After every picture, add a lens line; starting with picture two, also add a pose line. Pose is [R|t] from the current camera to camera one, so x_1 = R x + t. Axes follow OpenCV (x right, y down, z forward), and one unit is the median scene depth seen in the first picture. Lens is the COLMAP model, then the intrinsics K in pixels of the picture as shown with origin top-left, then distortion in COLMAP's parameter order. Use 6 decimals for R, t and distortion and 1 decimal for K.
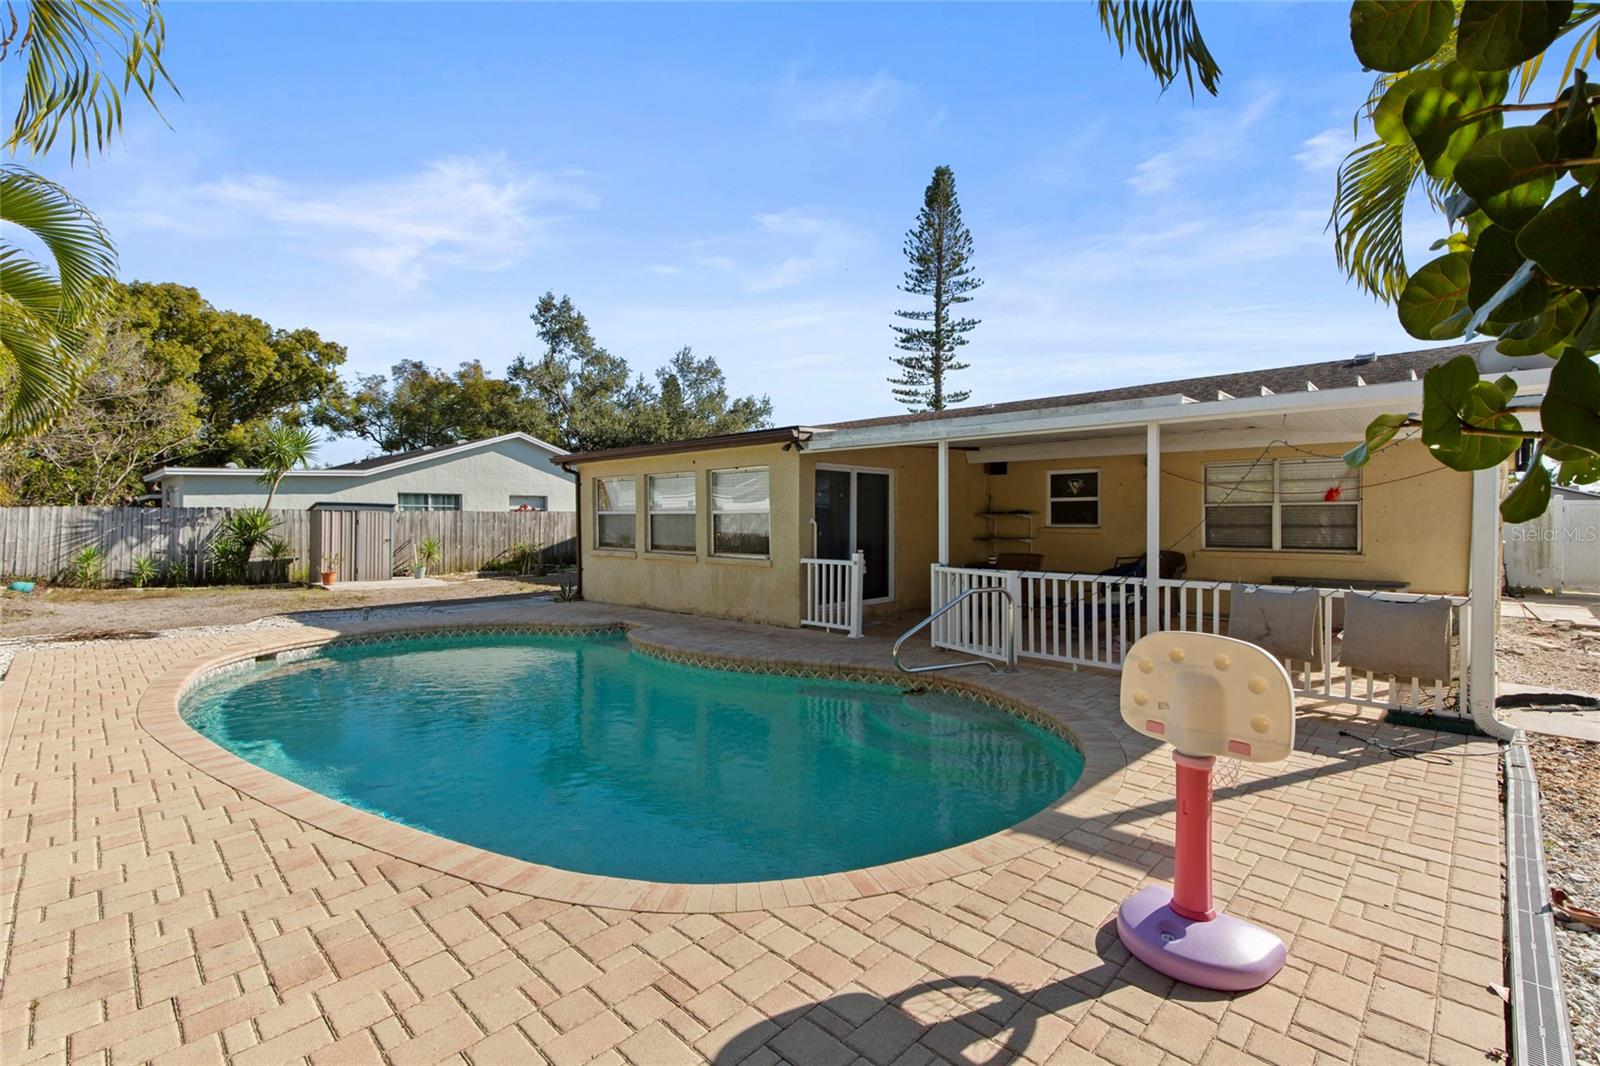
lens RADIAL K [[717.4, 0, 799.8], [0, 717.4, 527.6], [0, 0, 1]] dist [0.008151, -0.000083]
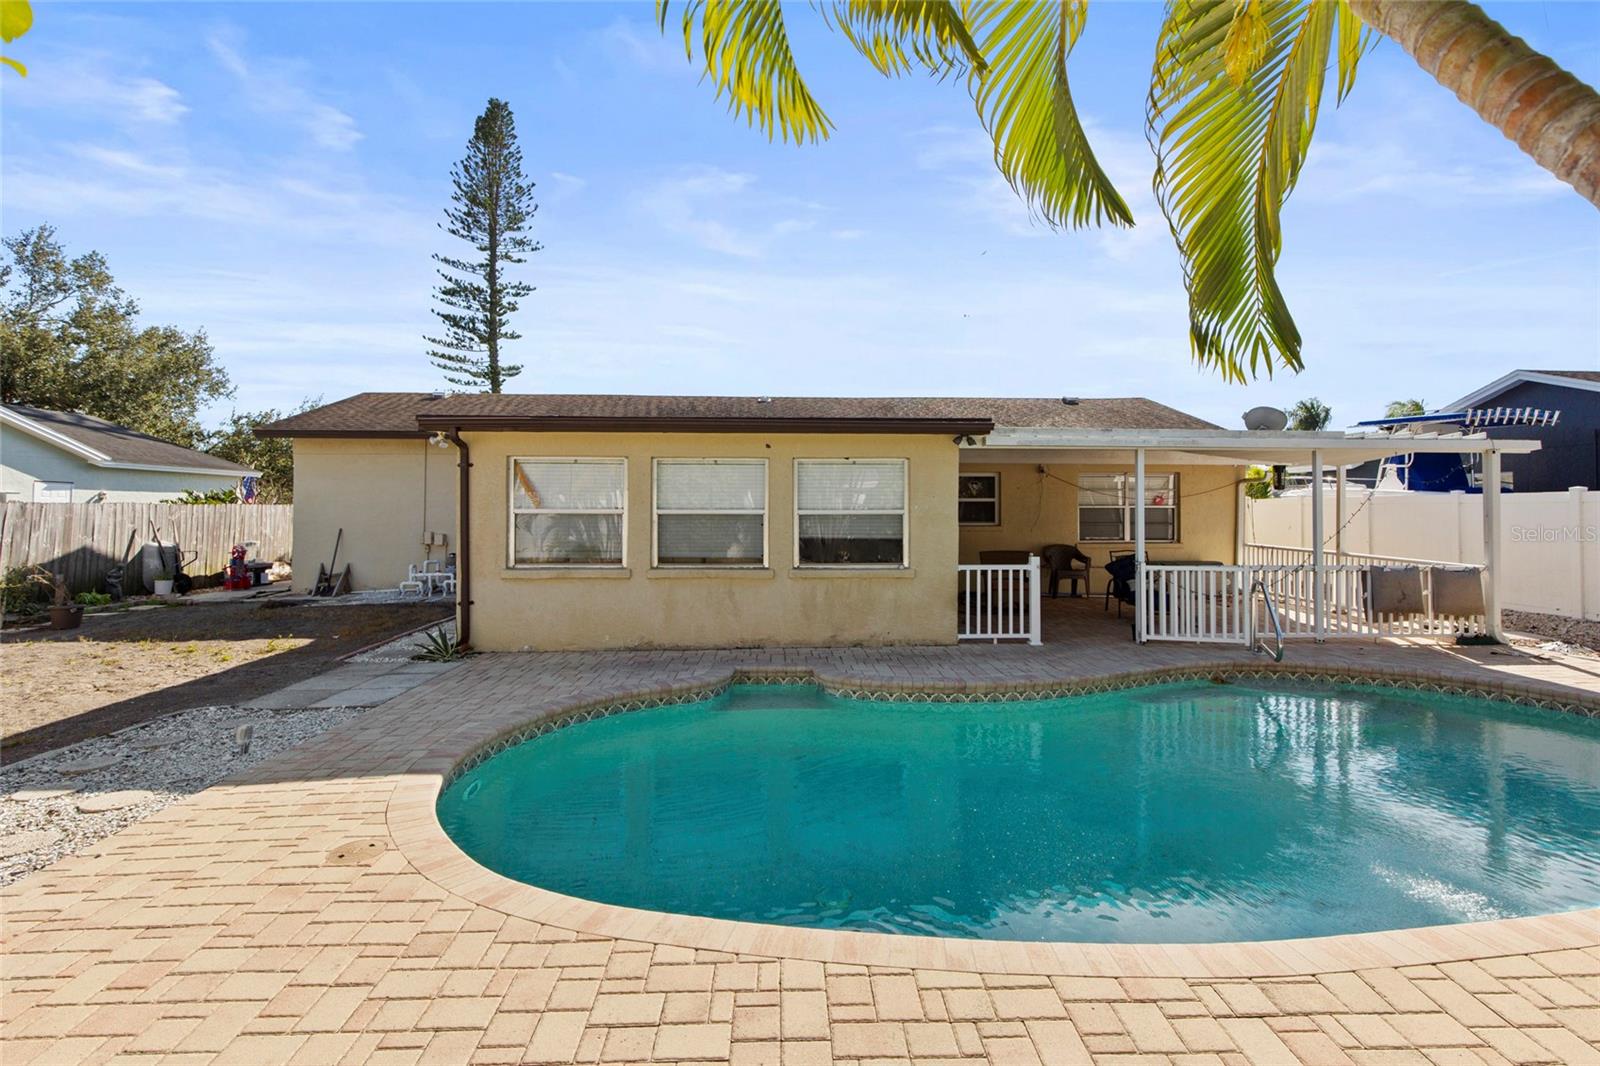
lens RADIAL K [[768.2, 0, 801.3], [0, 768.2, 502.5], [0, 0, 1]] dist [0.001820, 0.000112]
pose [[0.690306, 0.009651, 0.723454, -0.266977], [0.006970, 0.999776, -0.019988, -0.005618], [-0.723484, 0.018840, 0.690084, 0.155756]]
